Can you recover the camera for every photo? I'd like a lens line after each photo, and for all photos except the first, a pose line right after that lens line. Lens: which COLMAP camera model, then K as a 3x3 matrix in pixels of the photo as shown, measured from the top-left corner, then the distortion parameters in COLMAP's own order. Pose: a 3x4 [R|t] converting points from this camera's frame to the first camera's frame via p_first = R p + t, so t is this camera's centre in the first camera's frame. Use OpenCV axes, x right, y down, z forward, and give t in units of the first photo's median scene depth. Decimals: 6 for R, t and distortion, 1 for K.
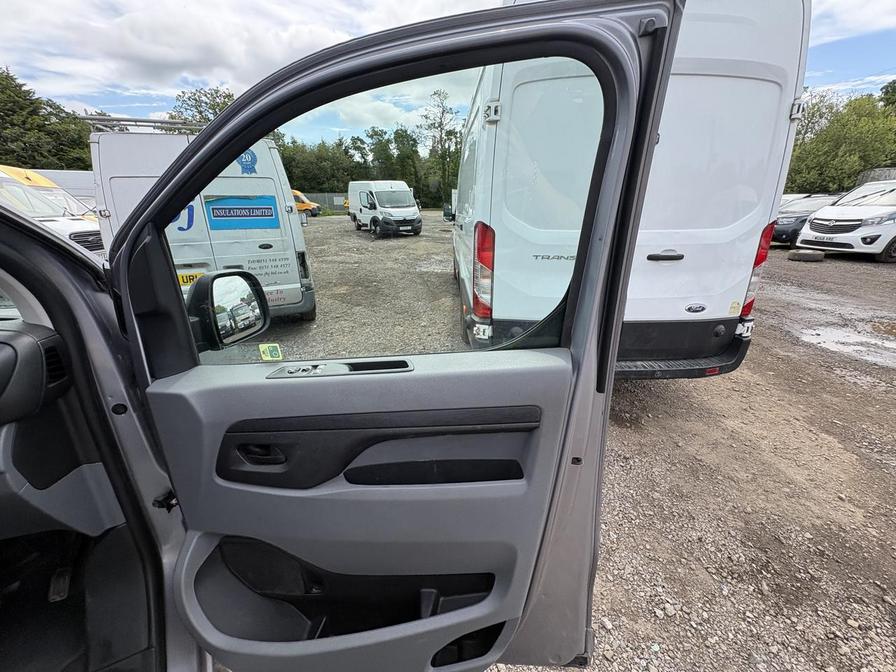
lens RADIAL K [[357.9, 0, 449.5], [0, 357.9, 337.7], [0, 0, 1]] dist [-0.000990, -0.000306]
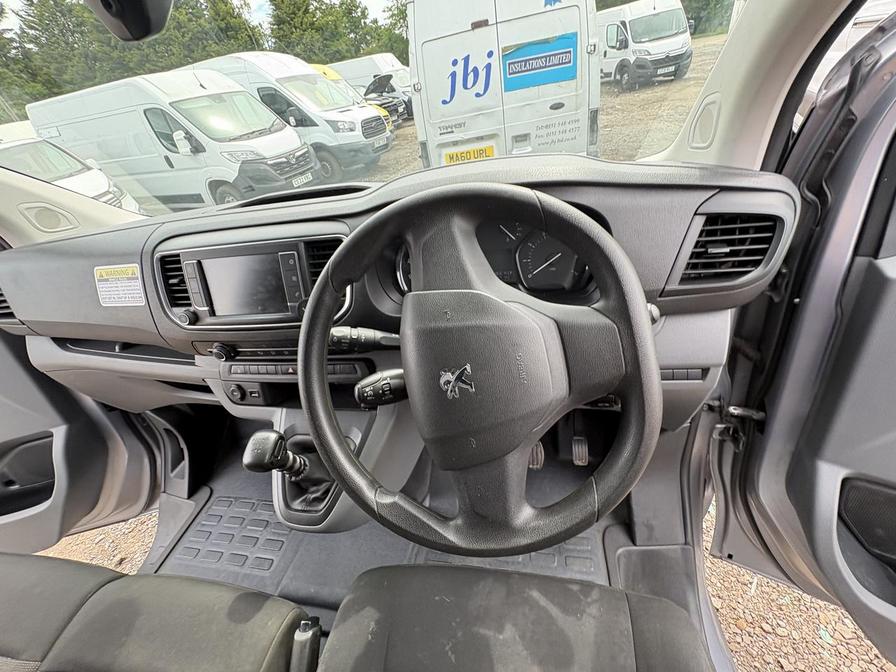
lens RADIAL K [[357.9, 0, 448.1], [0, 357.9, 341.1], [0, 0, 1]] dist [-0.000990, -0.000306]
pose [[0.859735, 0.182202, -0.477135, -0.054149], [-0.022879, 0.947005, 0.320404, 0.003022], [0.510228, -0.264546, 0.818342, 0.001402]]
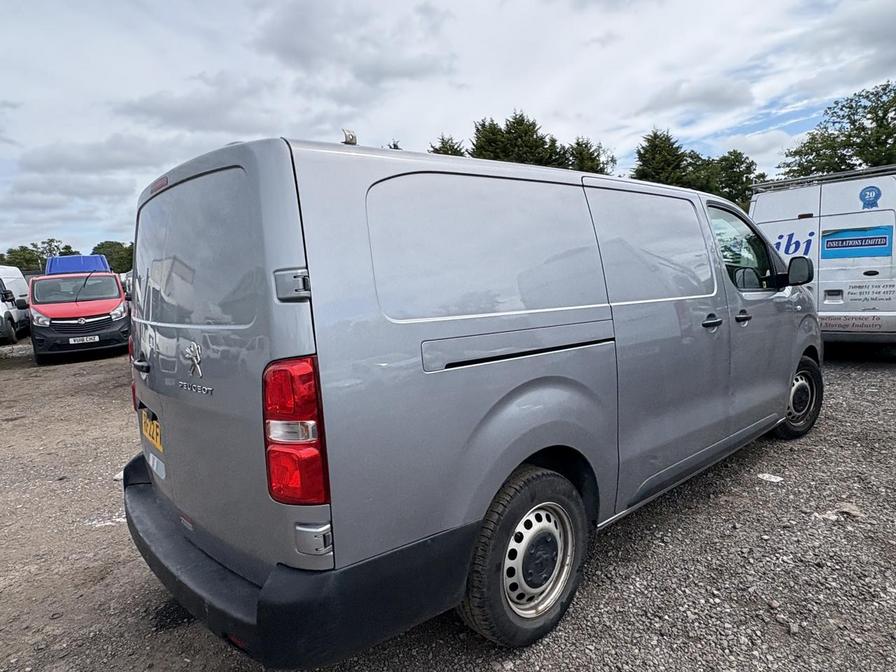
lens RADIAL K [[544.9, 0, 450.1], [0, 544.9, 334.4], [0, 0, 1]] dist [-0.004732, 0.001986]
pose [[0.387776, 0.091946, -0.917156, 0.114538], [-0.268181, 0.963222, -0.016823, 0.064995], [0.881878, 0.252487, 0.398172, -0.158774]]
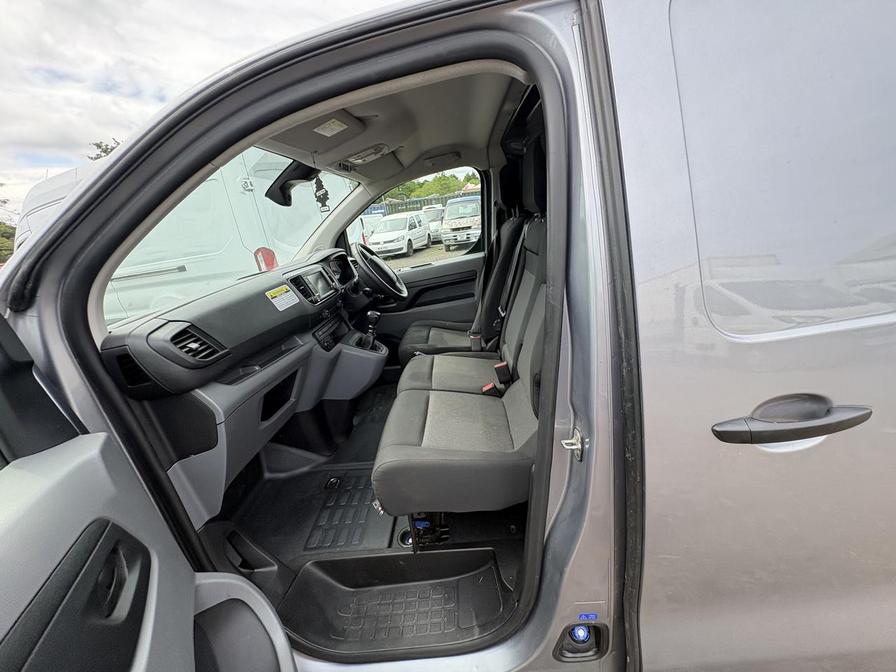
lens RADIAL K [[357.9, 0, 445.2], [0, 357.9, 336.8], [0, 0, 1]] dist [-0.000990, -0.000306]
pose [[0.362080, -0.339358, 0.868179, -0.157220], [0.452266, 0.878361, 0.154717, 0.021082], [-0.815079, 0.336628, 0.471517, -0.040963]]
